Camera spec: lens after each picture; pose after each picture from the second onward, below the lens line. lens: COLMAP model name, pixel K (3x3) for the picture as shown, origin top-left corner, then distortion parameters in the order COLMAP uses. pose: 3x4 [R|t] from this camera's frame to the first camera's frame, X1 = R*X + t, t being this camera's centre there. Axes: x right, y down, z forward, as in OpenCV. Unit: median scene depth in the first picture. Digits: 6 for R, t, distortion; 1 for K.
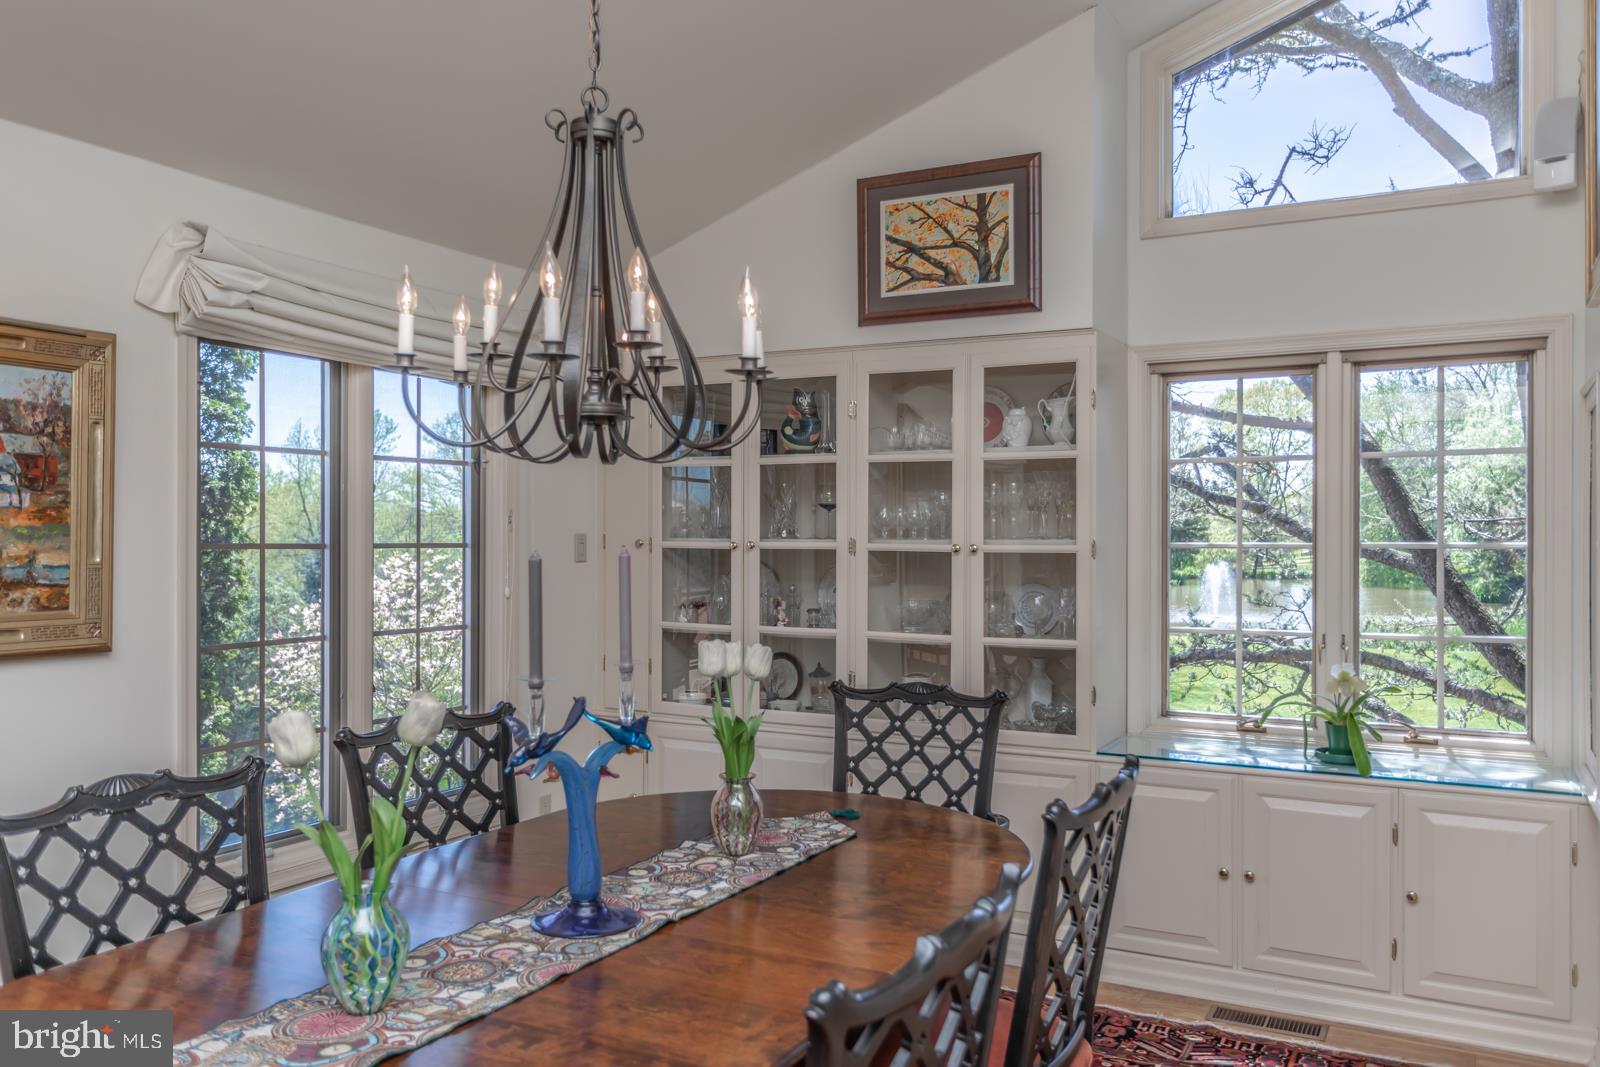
lens RADIAL K [[1253.5, 0, 799.4], [0, 1253.5, 536.2], [0, 0, 1]] dist [-0.002743, 0.007296]
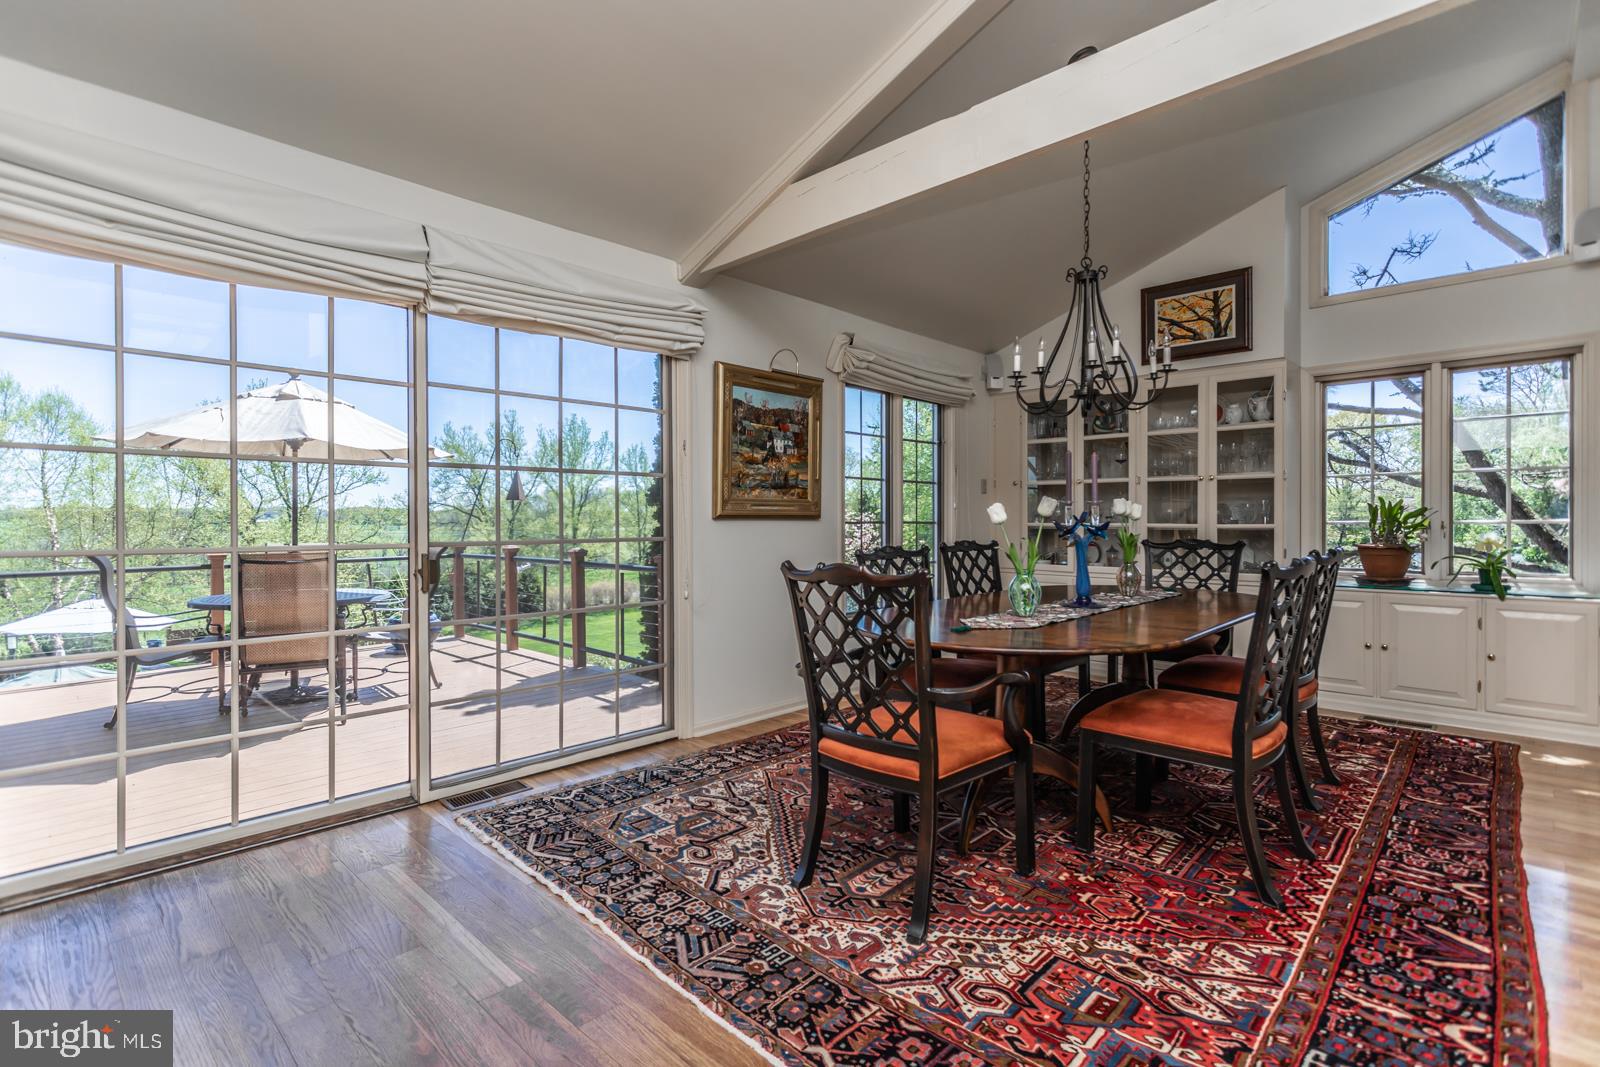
lens RADIAL K [[757.1, 0, 798.7], [0, 757.1, 525.3], [0, 0, 1]] dist [0.001980, -0.002381]
pose [[0.963537, -0.003225, -0.267555, -0.156454], [0.004485, 0.999982, 0.004097, 0.074024], [0.267536, -0.005148, 0.963534, -0.275698]]
